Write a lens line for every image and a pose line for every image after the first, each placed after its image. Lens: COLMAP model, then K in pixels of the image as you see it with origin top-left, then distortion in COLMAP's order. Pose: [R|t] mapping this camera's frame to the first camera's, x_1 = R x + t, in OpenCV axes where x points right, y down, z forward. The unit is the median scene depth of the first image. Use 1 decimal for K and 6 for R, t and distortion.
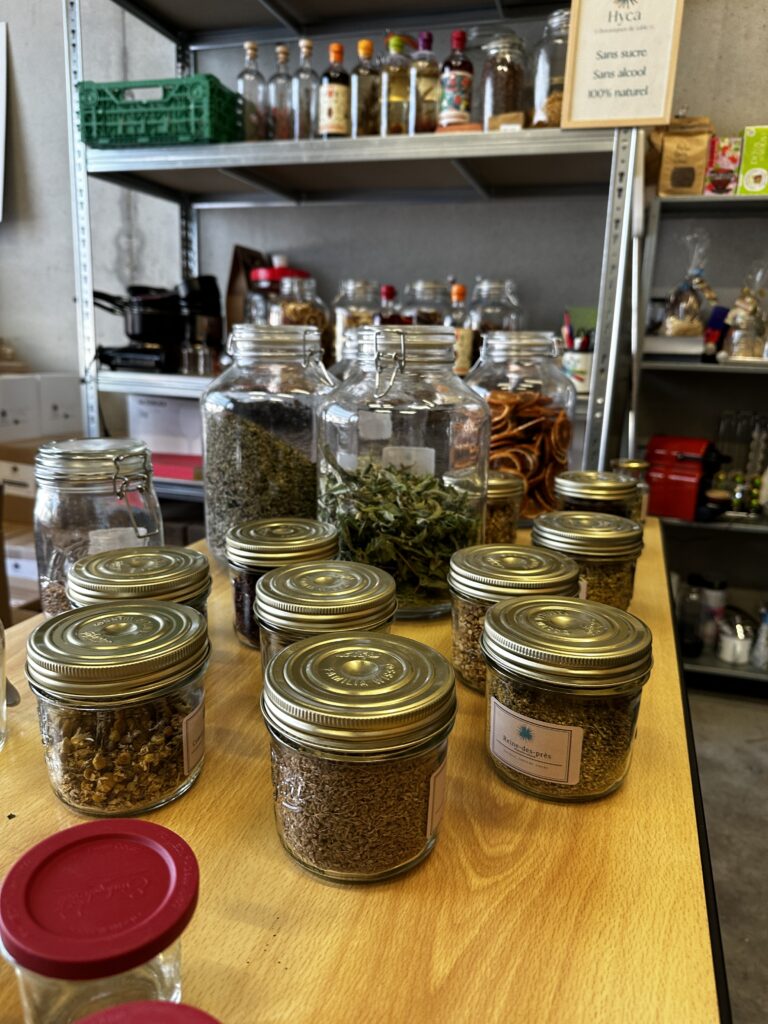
lens RADIAL K [[696.9, 0, 384.0], [0, 696.9, 512.0], [0, 0, 1]] dist [-0.005683, -0.005006]
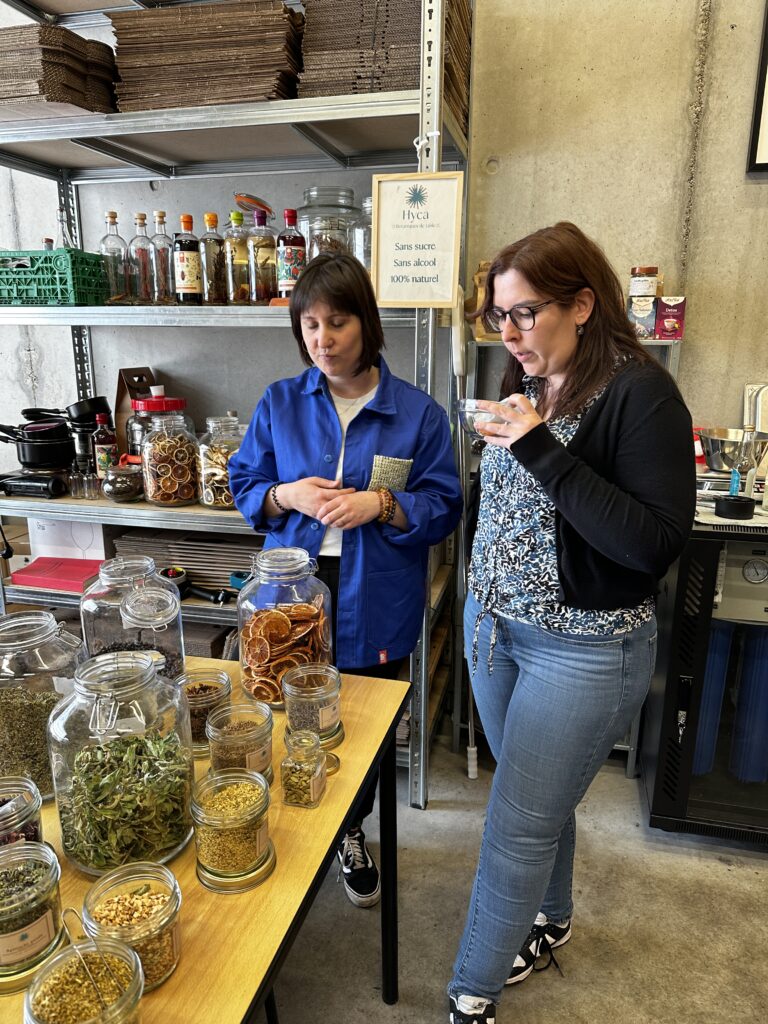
lens RADIAL K [[696.9, 0, 384.0], [0, 696.9, 512.0], [0, 0, 1]] dist [-0.005683, -0.005006]
pose [[0.998013, -0.048130, 0.040667, 0.181990], [0.047913, 0.998832, 0.006289, -0.186028], [-0.040923, -0.004328, 0.999153, -0.135926]]
